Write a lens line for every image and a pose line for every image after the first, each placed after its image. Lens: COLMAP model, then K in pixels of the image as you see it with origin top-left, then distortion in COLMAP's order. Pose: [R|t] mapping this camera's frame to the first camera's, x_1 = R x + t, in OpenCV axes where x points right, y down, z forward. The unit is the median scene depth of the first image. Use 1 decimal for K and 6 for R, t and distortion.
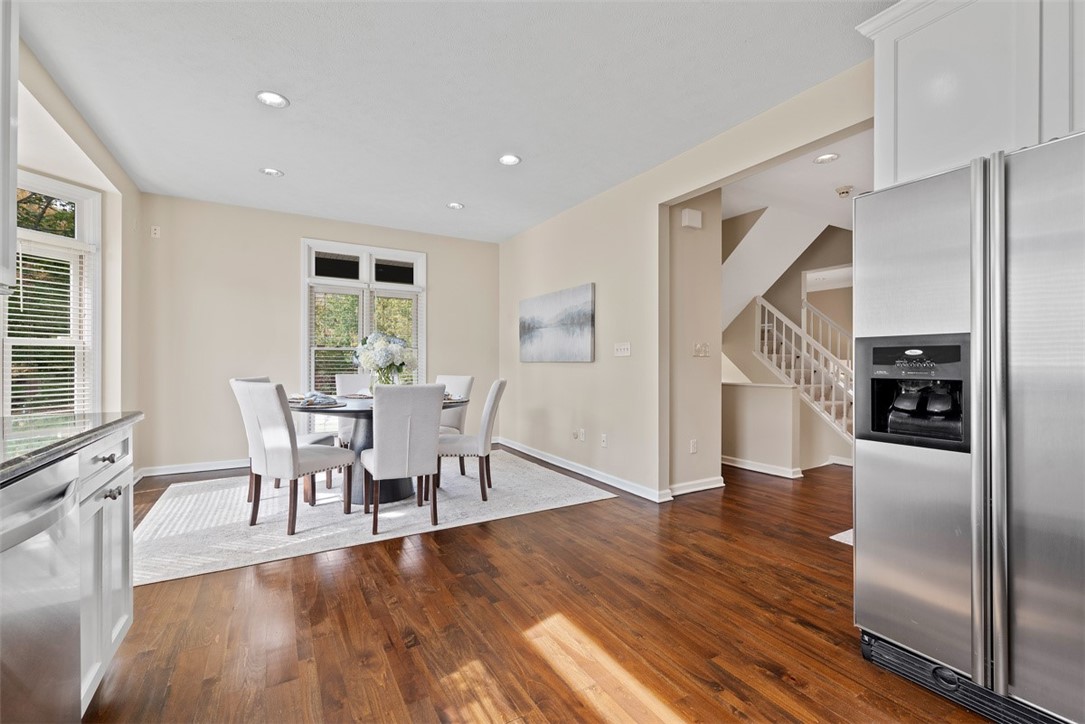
lens RADIAL K [[467.3, 0, 542.1], [0, 467.3, 358.7], [0, 0, 1]] dist [-0.002310, -0.000139]
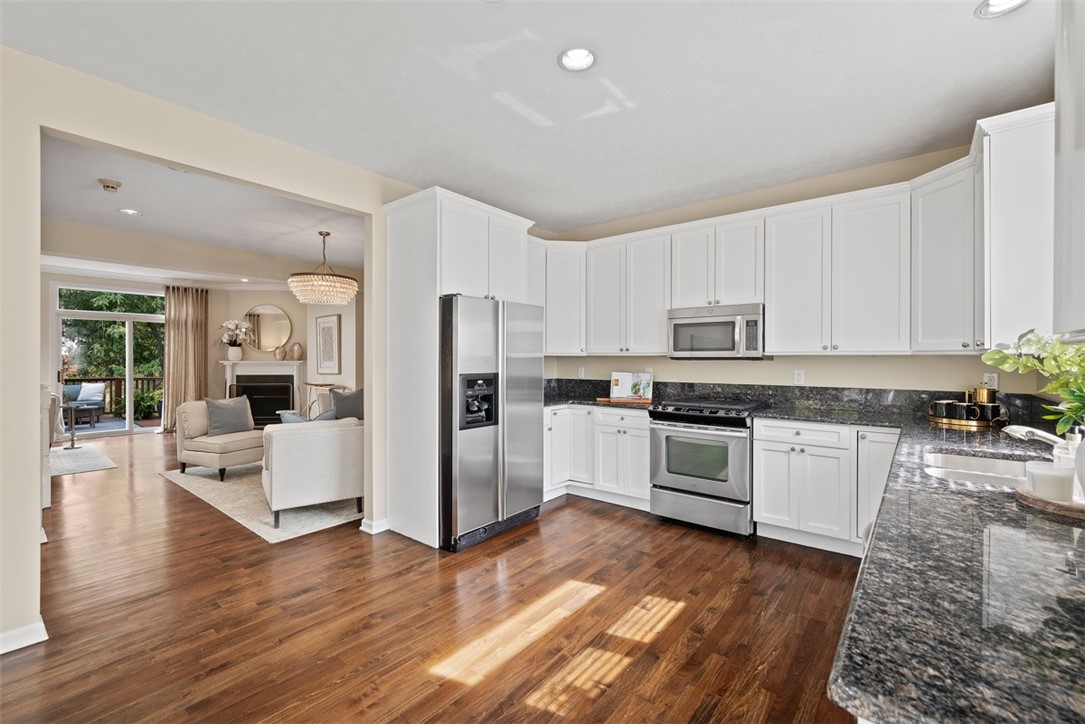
lens RADIAL K [[467.3, 0, 542.0], [0, 467.3, 358.1], [0, 0, 1]] dist [-0.002310, -0.000139]
pose [[-0.346937, -0.006021, 0.937869, -1.179290], [-0.006936, 0.999969, 0.003854, -0.122246], [-0.937863, -0.005168, -0.346968, 1.408969]]
